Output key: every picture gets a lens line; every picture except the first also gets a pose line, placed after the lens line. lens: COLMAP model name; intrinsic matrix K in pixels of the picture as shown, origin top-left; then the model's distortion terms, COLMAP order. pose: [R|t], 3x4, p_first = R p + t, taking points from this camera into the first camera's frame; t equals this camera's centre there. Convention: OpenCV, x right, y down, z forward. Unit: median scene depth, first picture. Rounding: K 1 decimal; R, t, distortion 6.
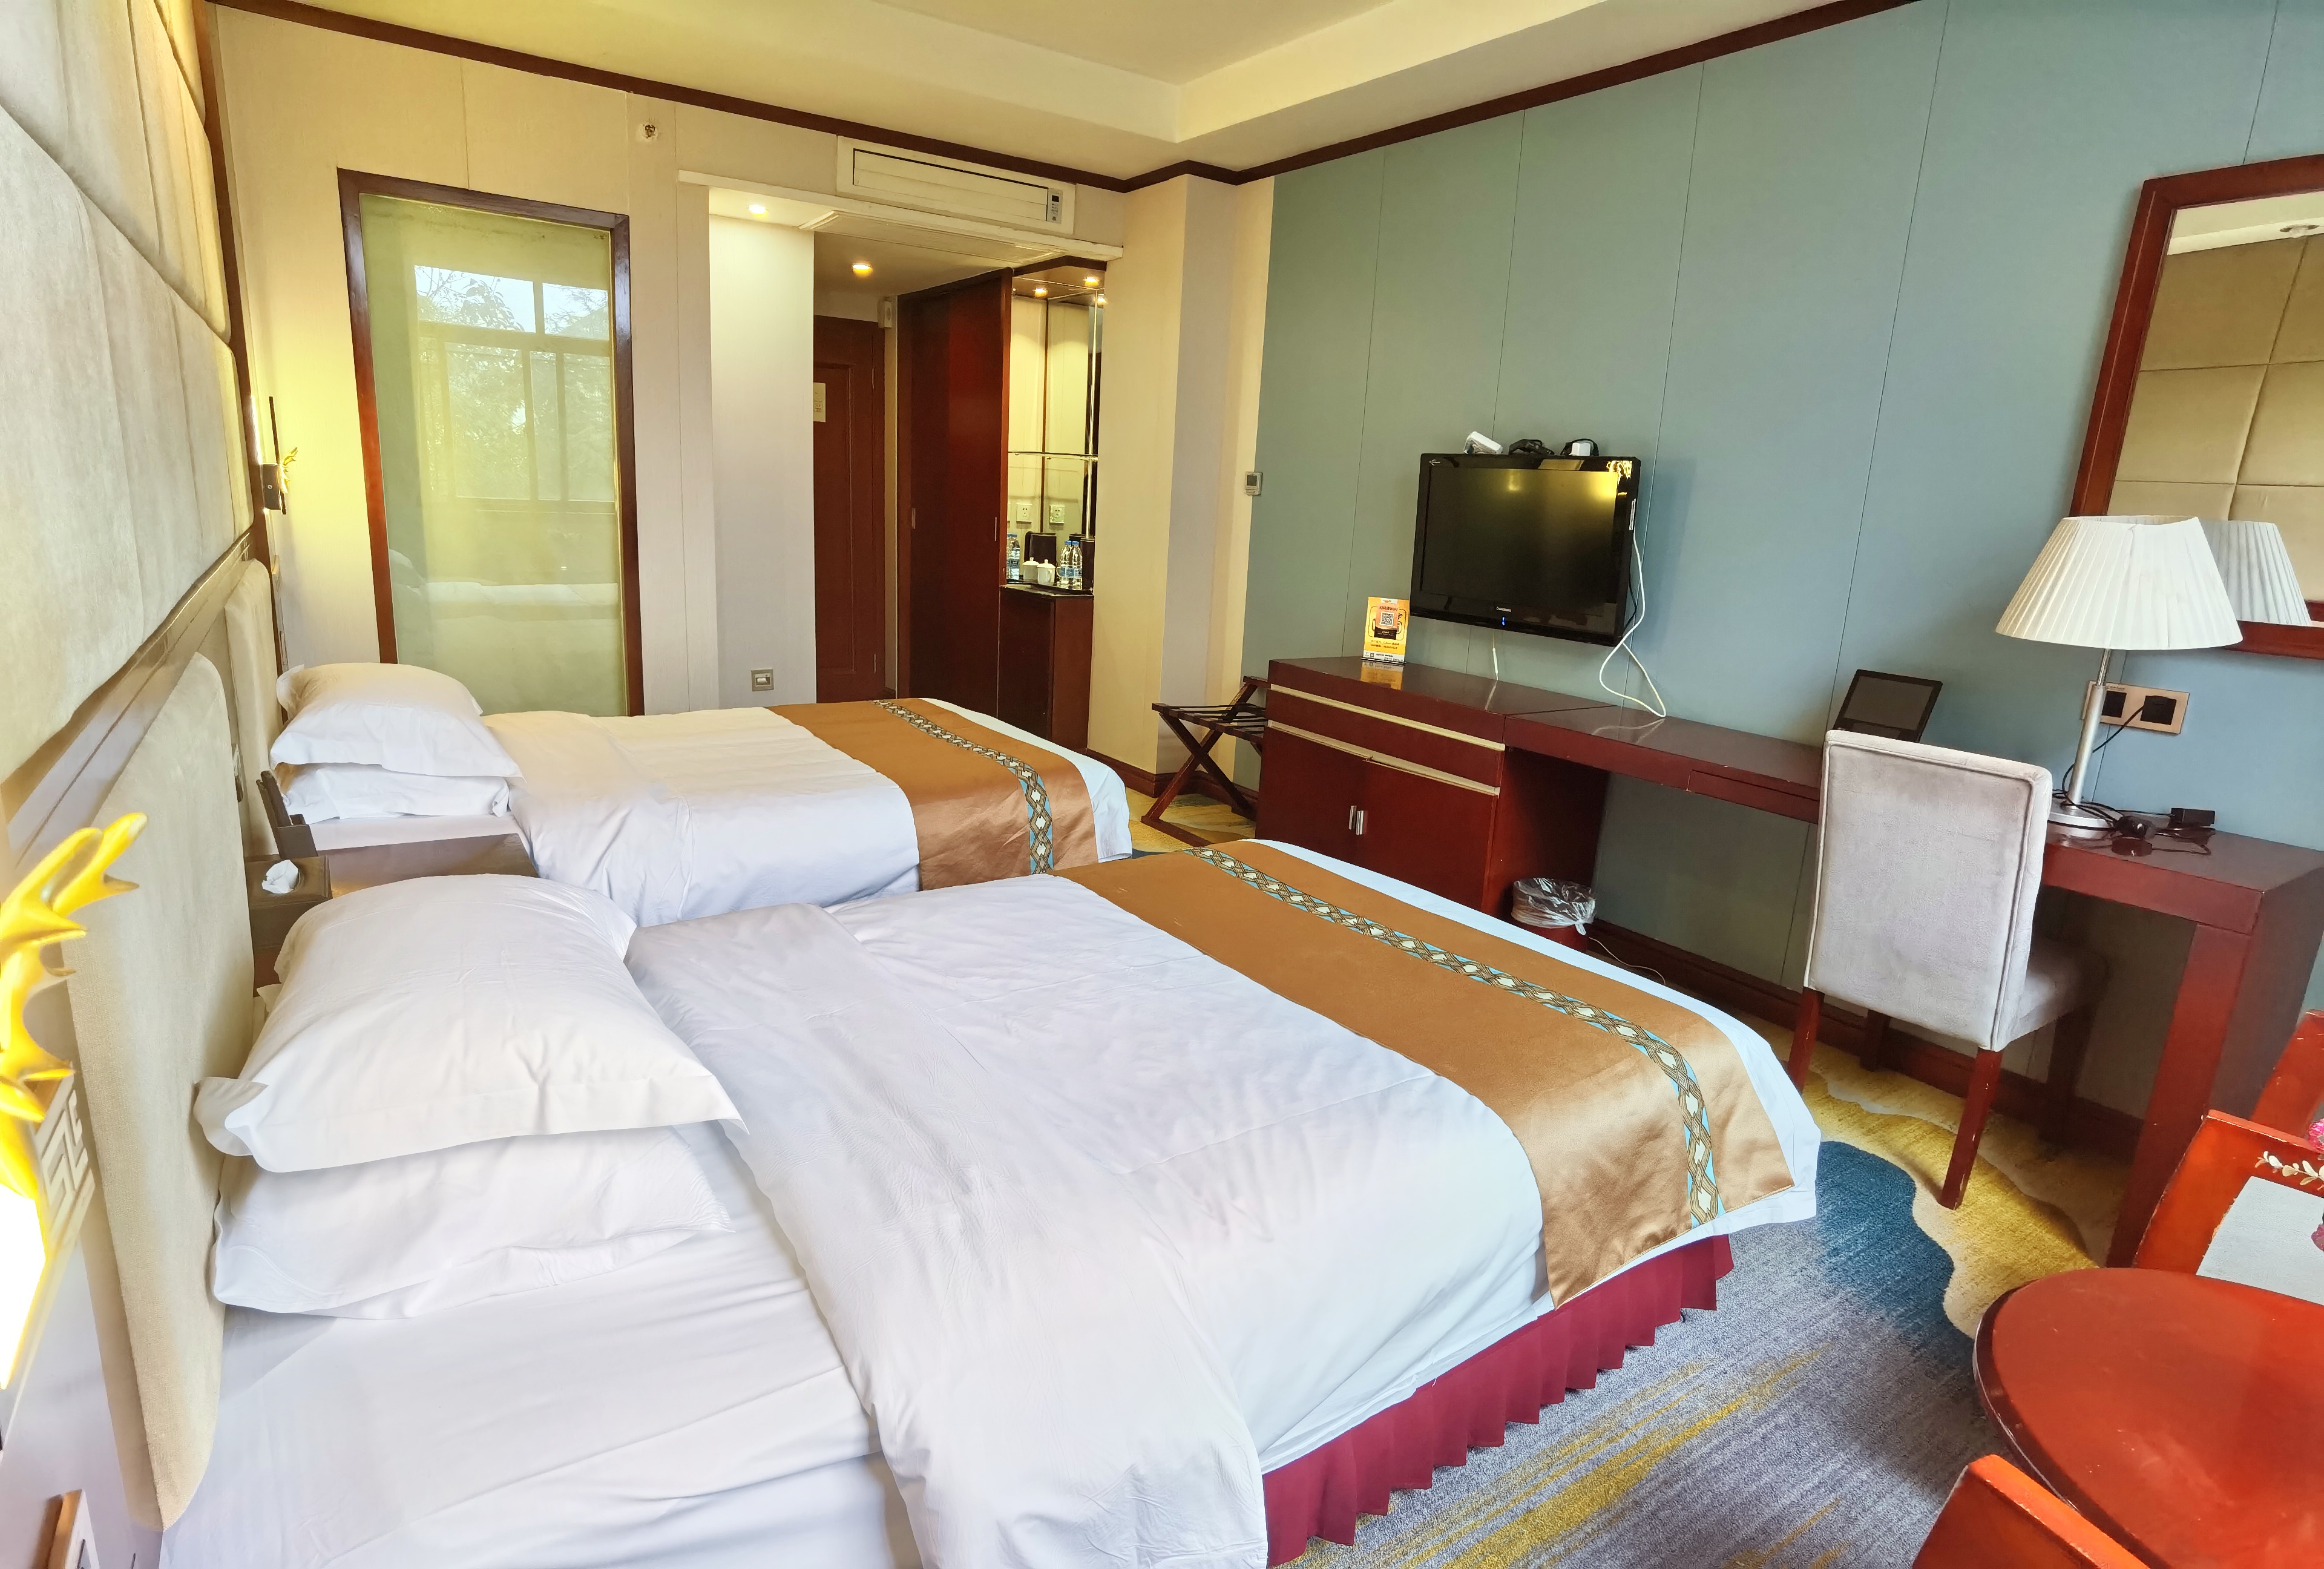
lens RADIAL K [[1226.6, 0, 1162.0], [0, 1226.6, 784.5], [0, 0, 1]] dist [-0.031309, 0.000385]
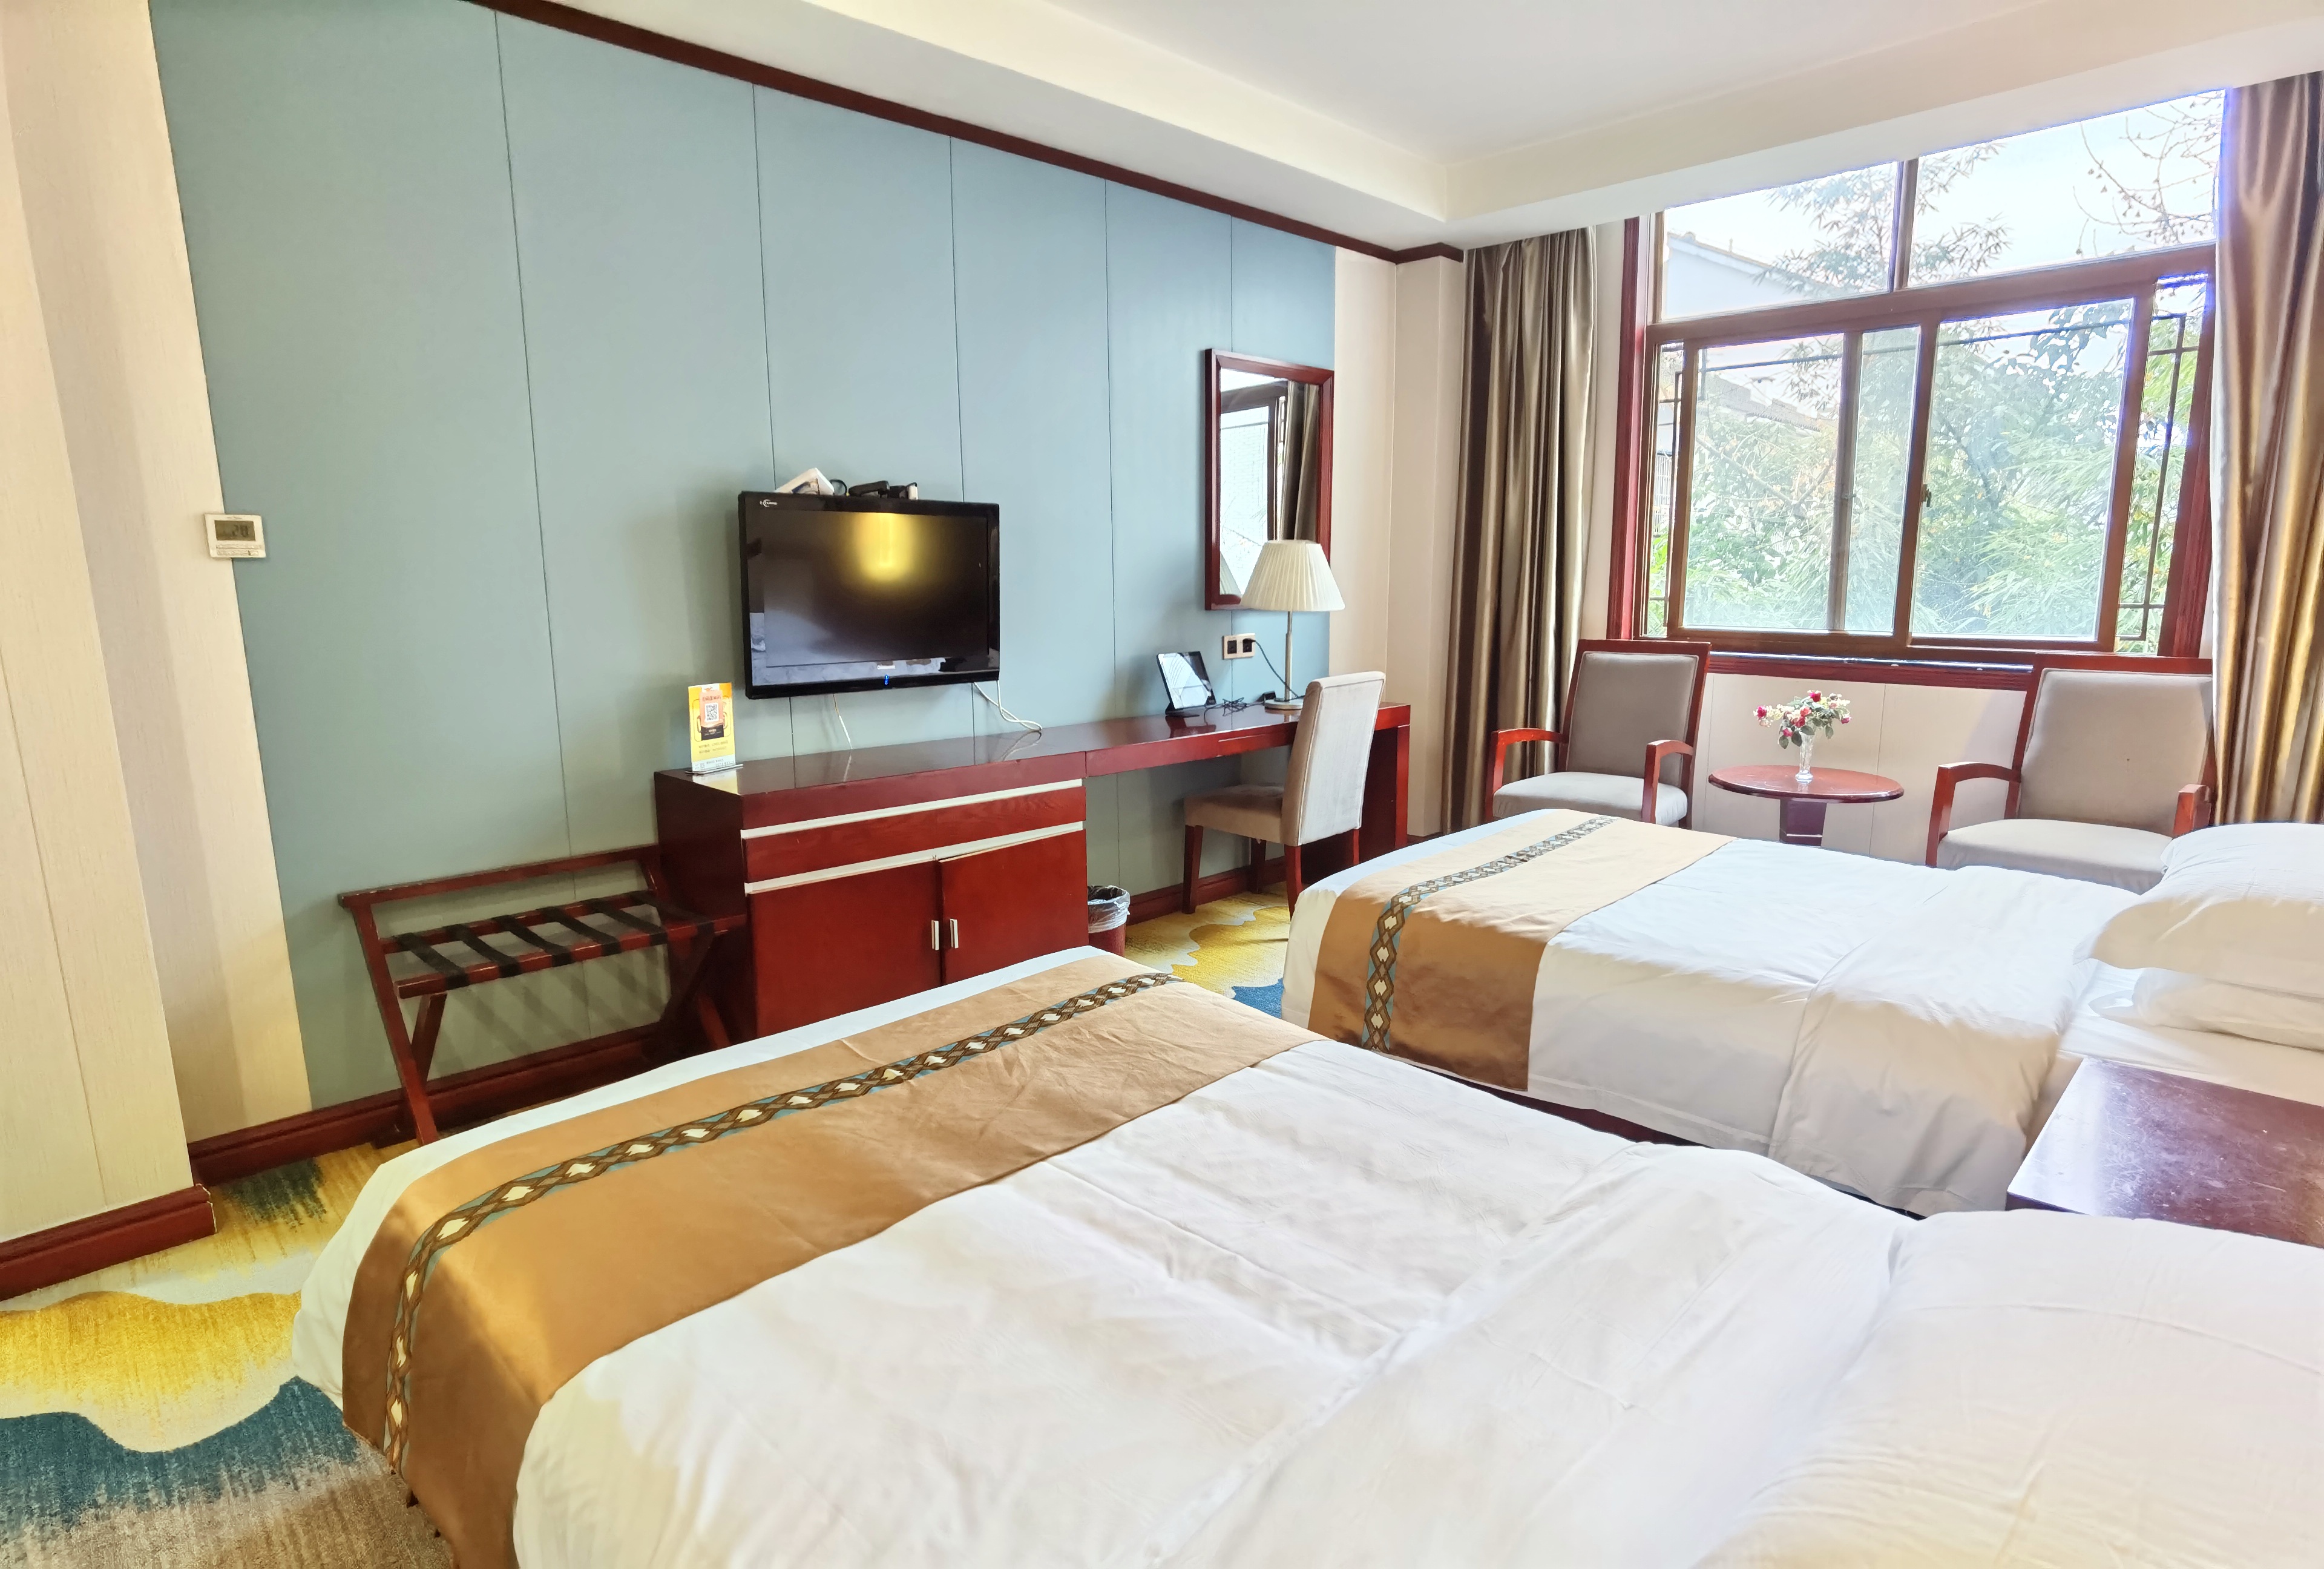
lens RADIAL K [[1334.2, 0, 1162.0], [0, 1334.2, 784.5], [0, 0, 1]] dist [-0.003730, 0.000047]
pose [[-0.166773, -0.219088, 0.961347, -0.675080], [0.224253, 0.941021, 0.253359, -0.248116], [-0.960155, 0.257839, -0.107806, 0.871923]]
